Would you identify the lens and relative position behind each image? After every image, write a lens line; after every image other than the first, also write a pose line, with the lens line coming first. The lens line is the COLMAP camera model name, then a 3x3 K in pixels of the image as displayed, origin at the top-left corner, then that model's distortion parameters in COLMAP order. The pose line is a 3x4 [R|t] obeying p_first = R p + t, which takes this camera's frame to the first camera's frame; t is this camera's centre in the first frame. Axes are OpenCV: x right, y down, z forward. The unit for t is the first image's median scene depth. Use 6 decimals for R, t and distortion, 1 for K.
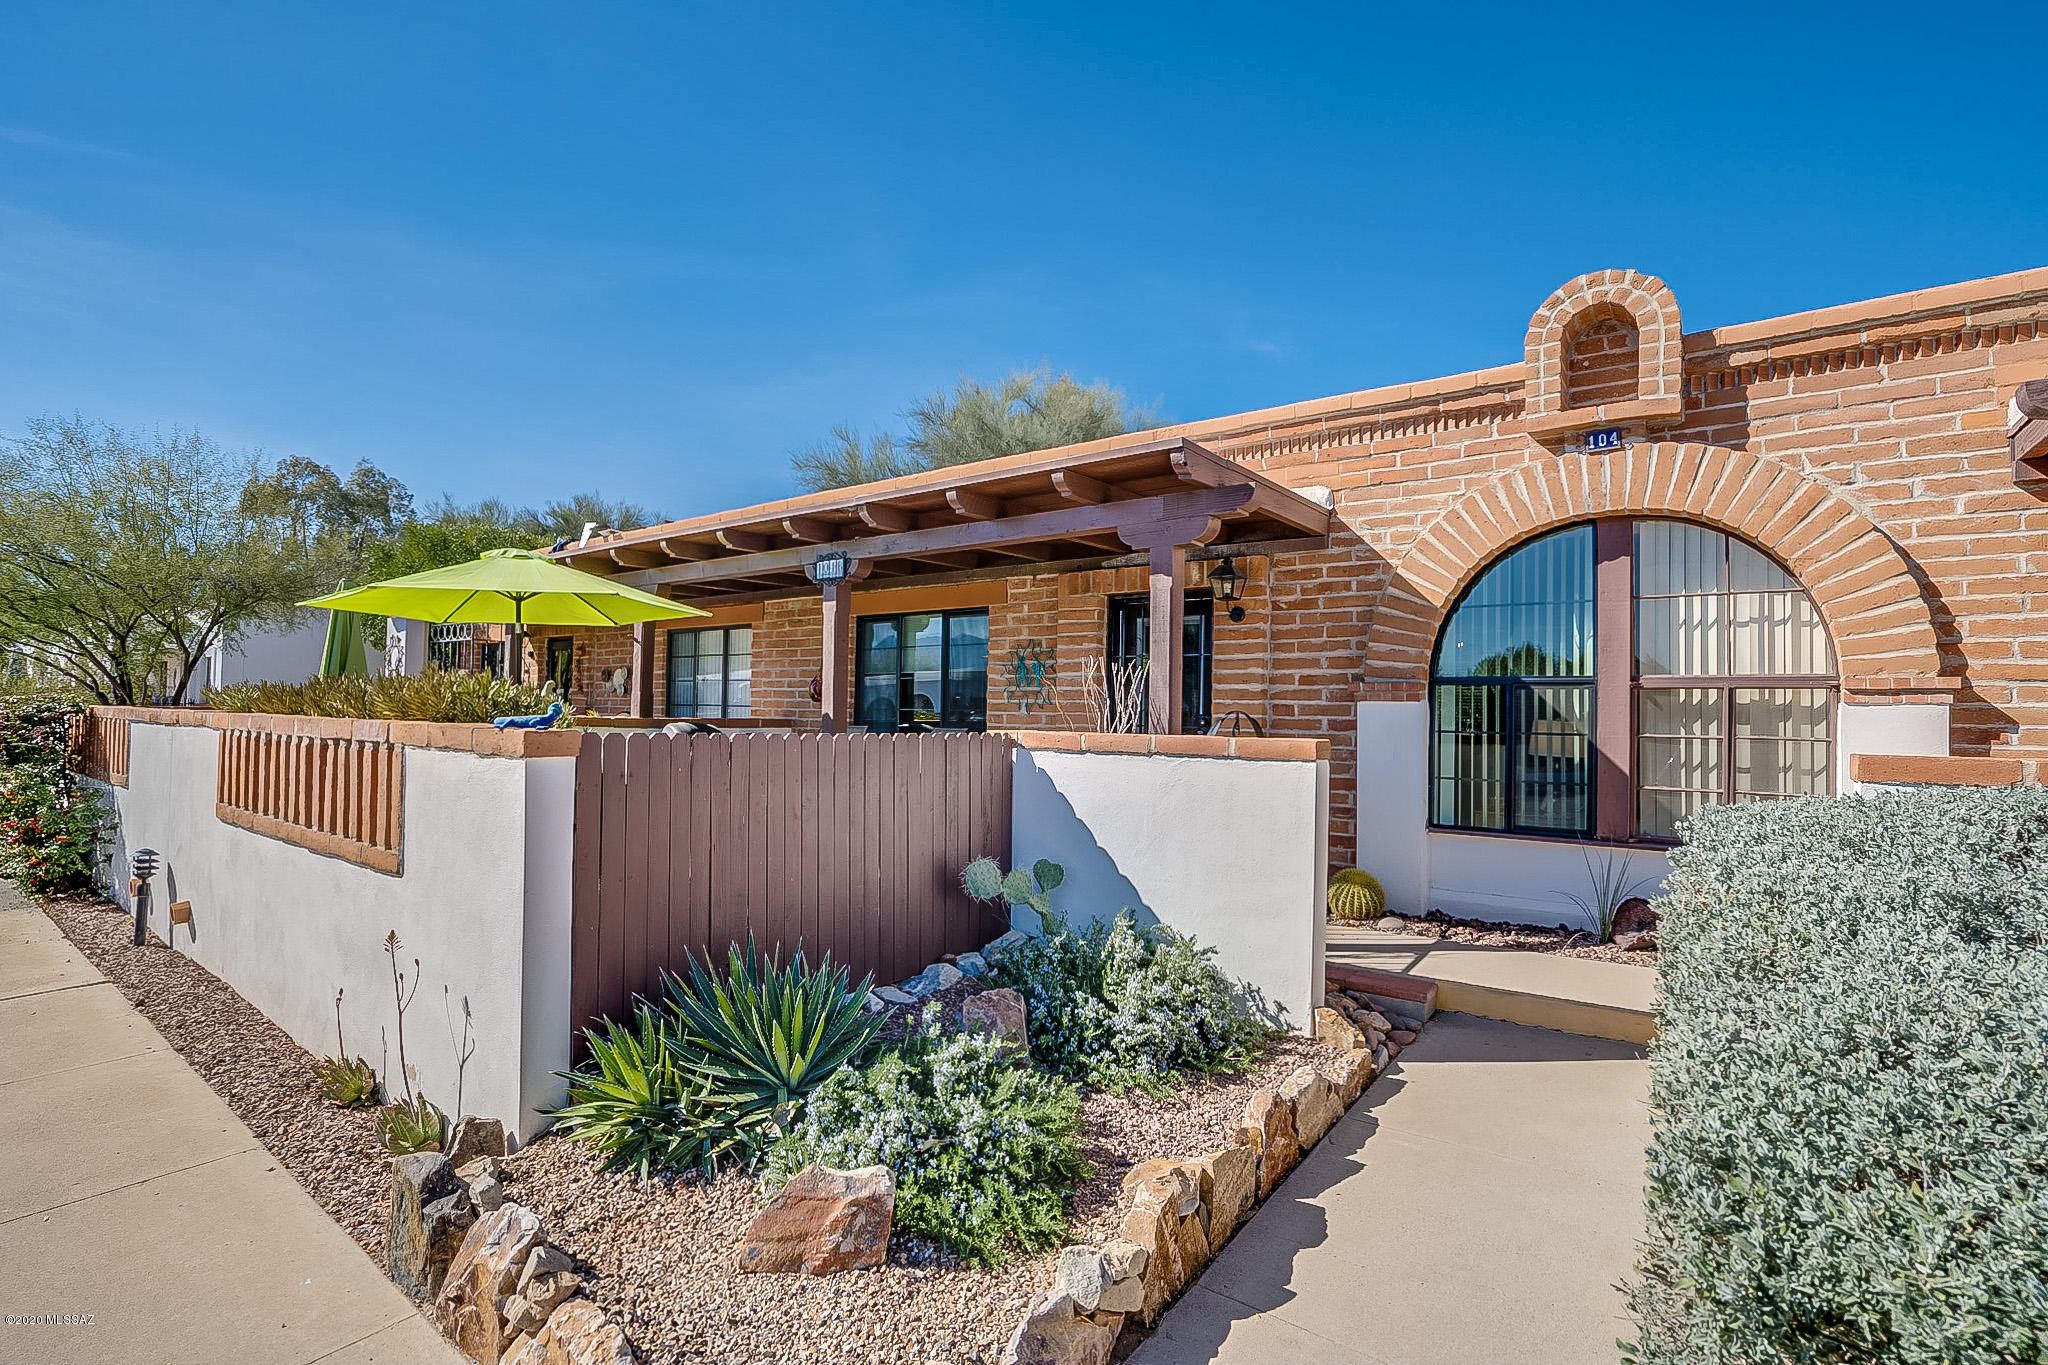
lens RADIAL K [[947.3, 0, 1028.6], [0, 947.3, 683.1], [0, 0, 1]] dist [-0.062903, 0.024556]
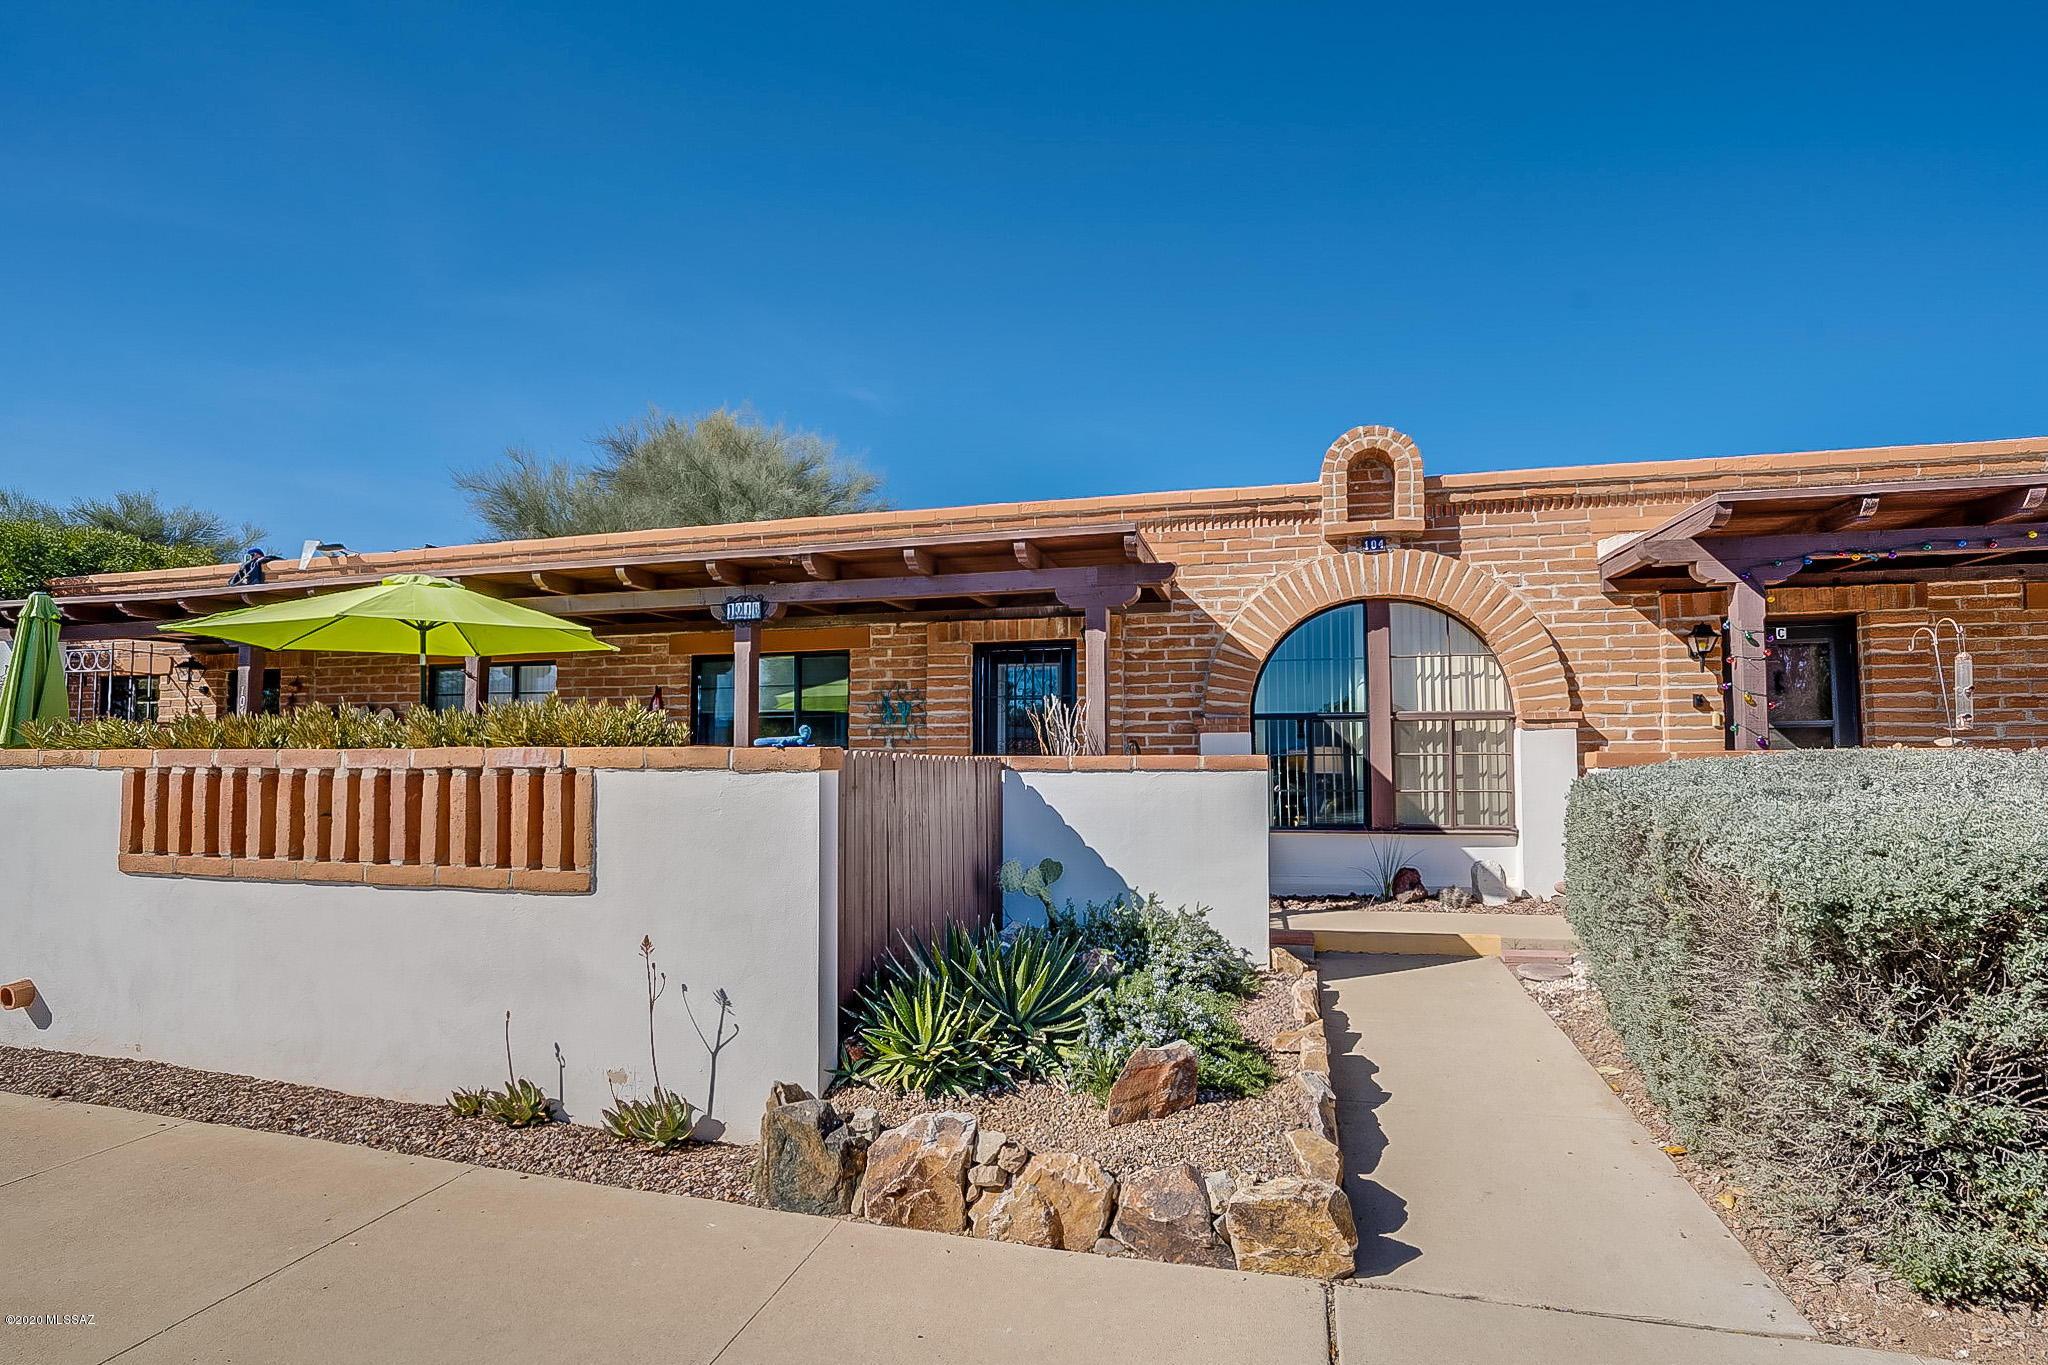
lens RADIAL K [[956.8, 0, 1030.0], [0, 956.8, 699.6], [0, 0, 1]] dist [-0.066662, 0.026688]
pose [[0.923047, 0.007586, 0.384612, -0.369476], [0.004668, 0.999511, -0.030916, 0.013886], [-0.384659, 0.030333, 0.922560, -0.109499]]
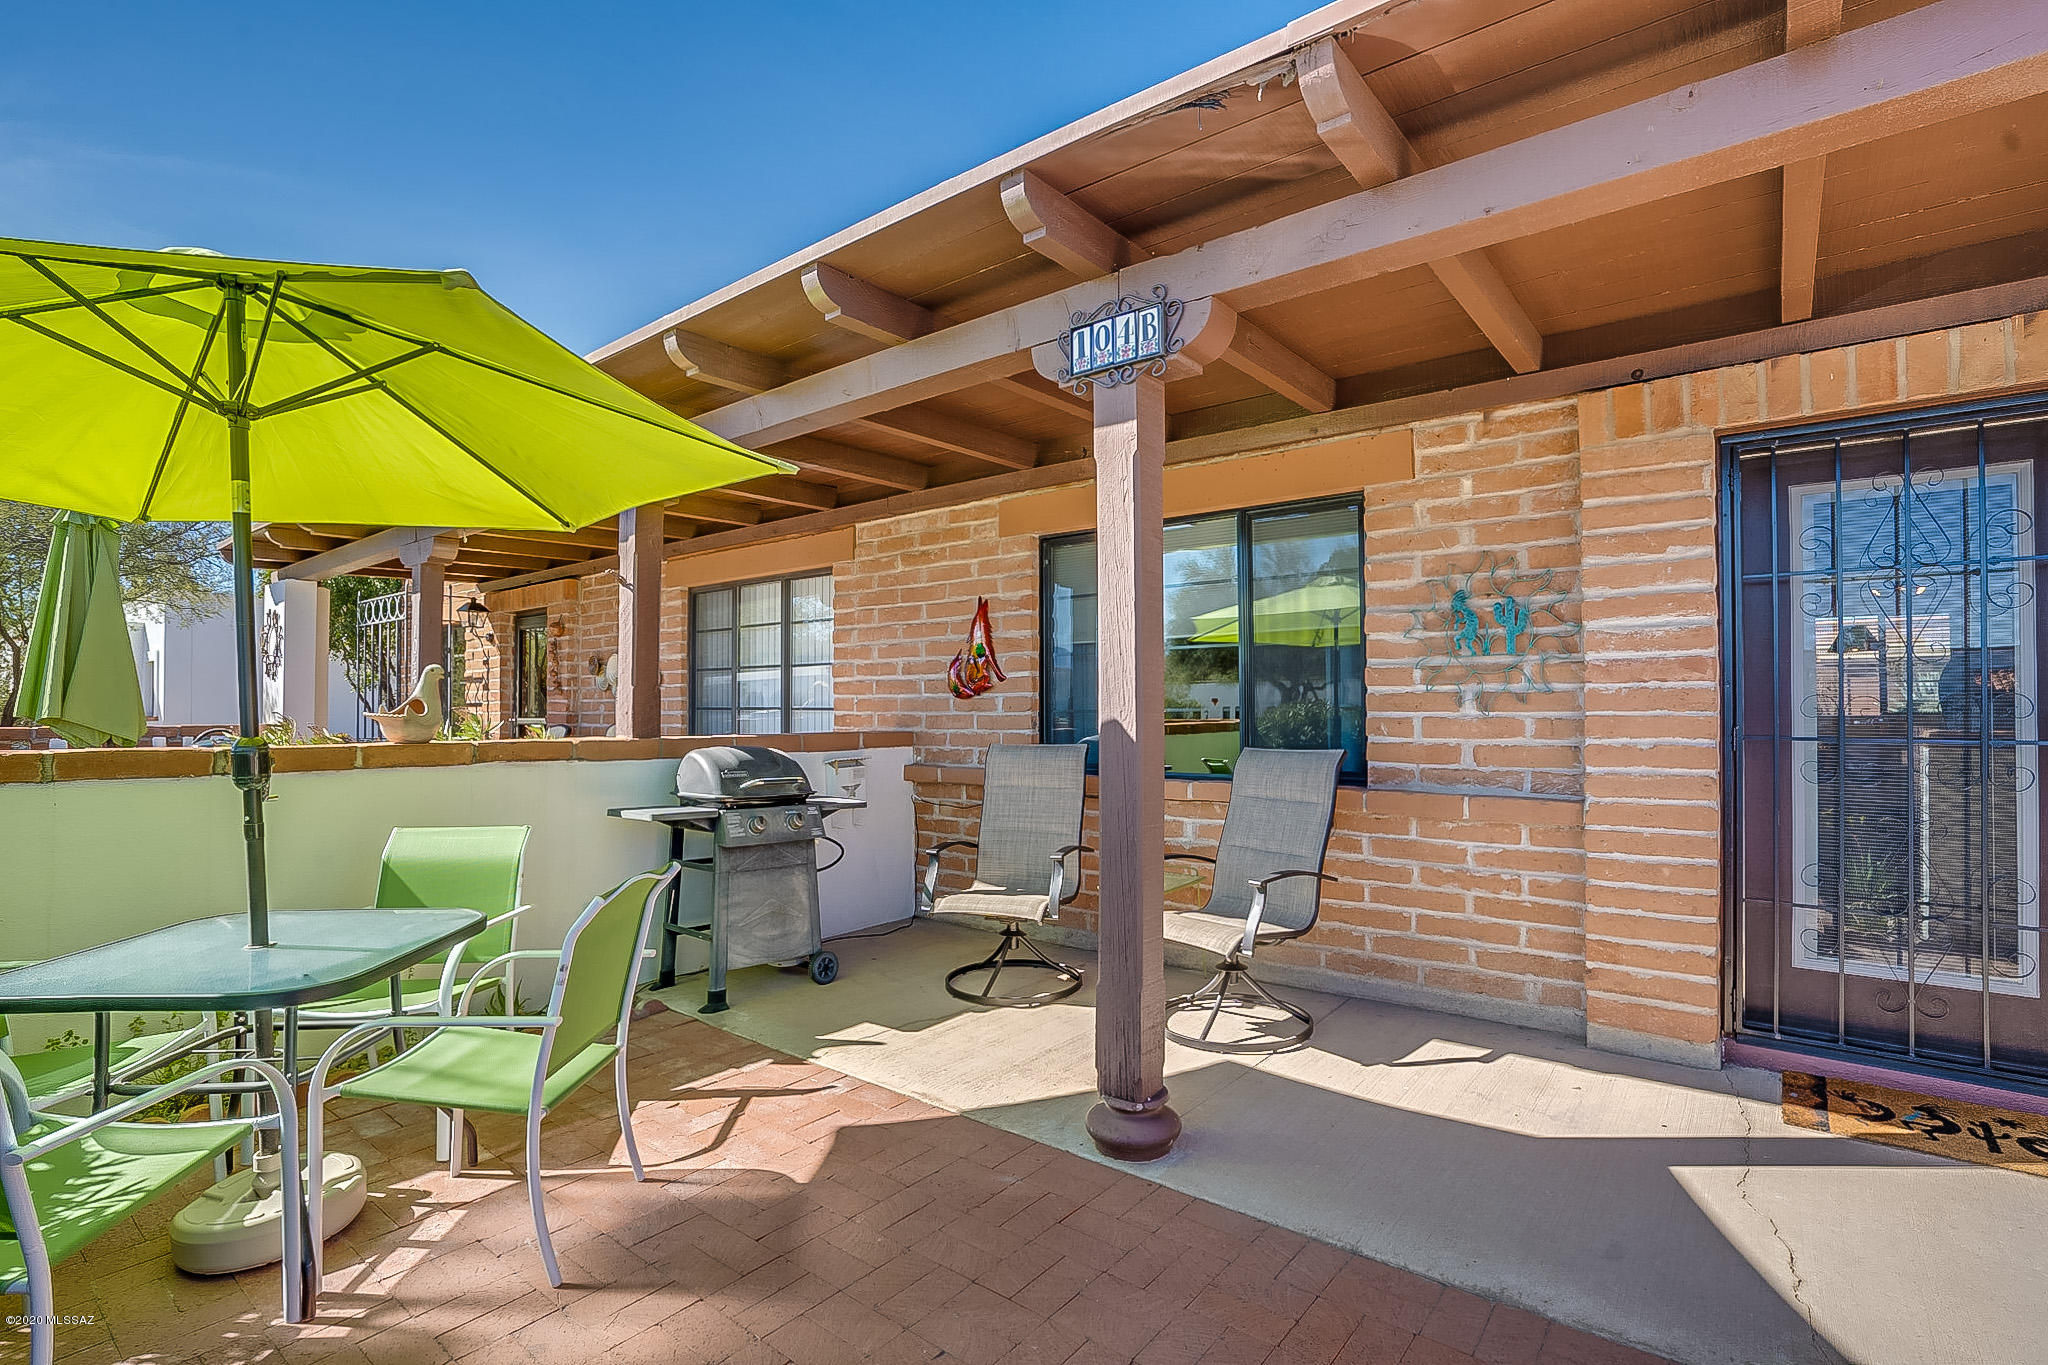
lens RADIAL K [[956.8, 0, 1030.0], [0, 956.8, 699.6], [0, 0, 1]] dist [-0.066662, 0.026688]
pose [[0.999465, -0.020483, -0.025506, -0.272111], [0.021090, 0.999495, 0.023751, 0.012721], [0.025007, -0.024277, 0.999392, 0.712768]]
